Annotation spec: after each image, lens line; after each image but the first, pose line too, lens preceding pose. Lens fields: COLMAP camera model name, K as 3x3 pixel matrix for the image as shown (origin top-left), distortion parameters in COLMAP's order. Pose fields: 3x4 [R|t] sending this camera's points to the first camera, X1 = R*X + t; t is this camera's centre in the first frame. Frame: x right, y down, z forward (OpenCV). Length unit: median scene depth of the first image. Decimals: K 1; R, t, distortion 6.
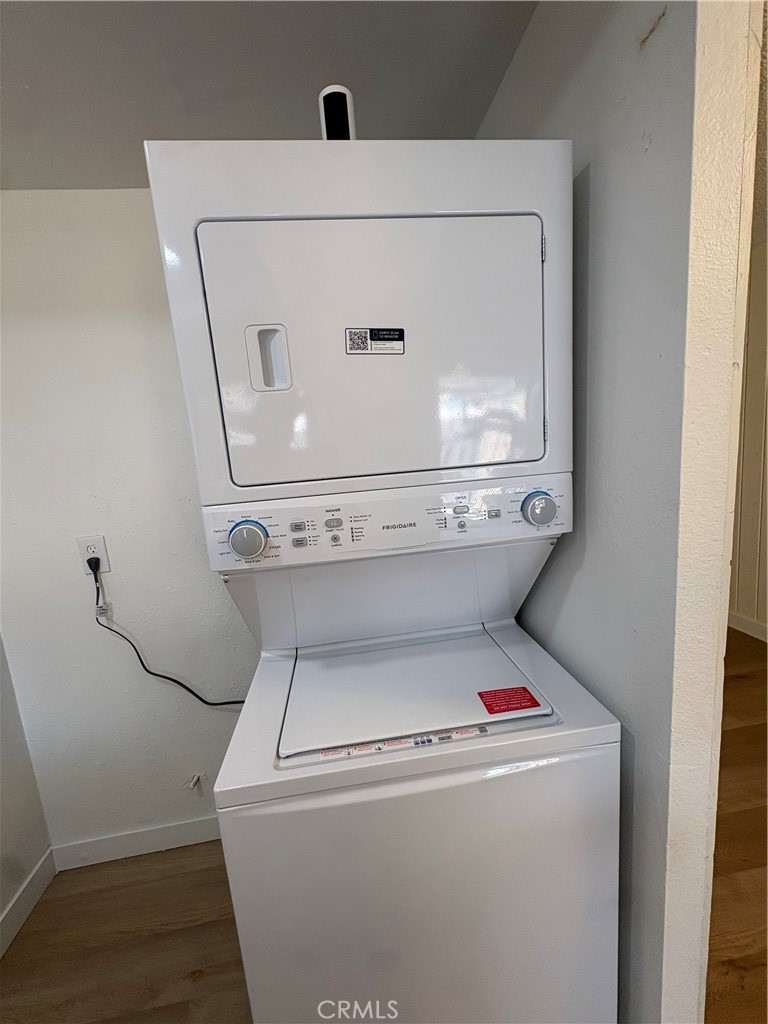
lens RADIAL K [[407.7, 0, 382.9], [0, 407.7, 512.5], [0, 0, 1]] dist [0.000202, -0.000405]
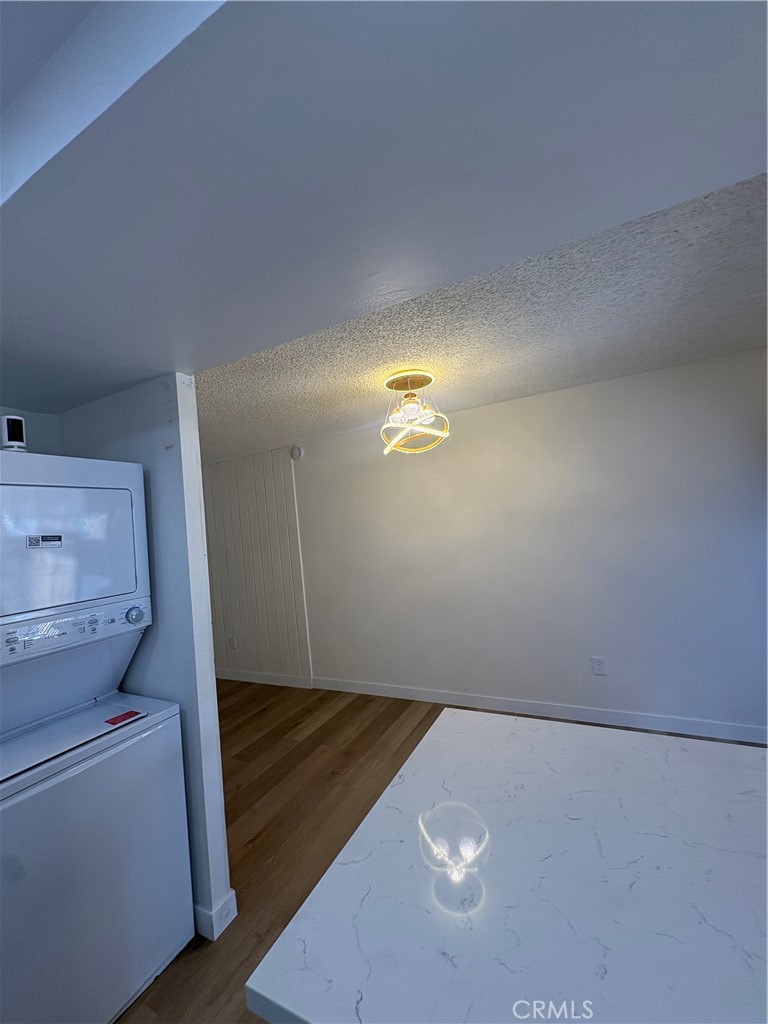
lens RADIAL K [[407.7, 0, 384.8], [0, 407.7, 511.1], [0, 0, 1]] dist [0.000202, -0.000405]
pose [[0.567875, 0.059815, 0.820939, -0.655112], [0.168493, 0.967789, -0.187068, 0.082873], [-0.805685, 0.244554, 0.539504, -1.330073]]
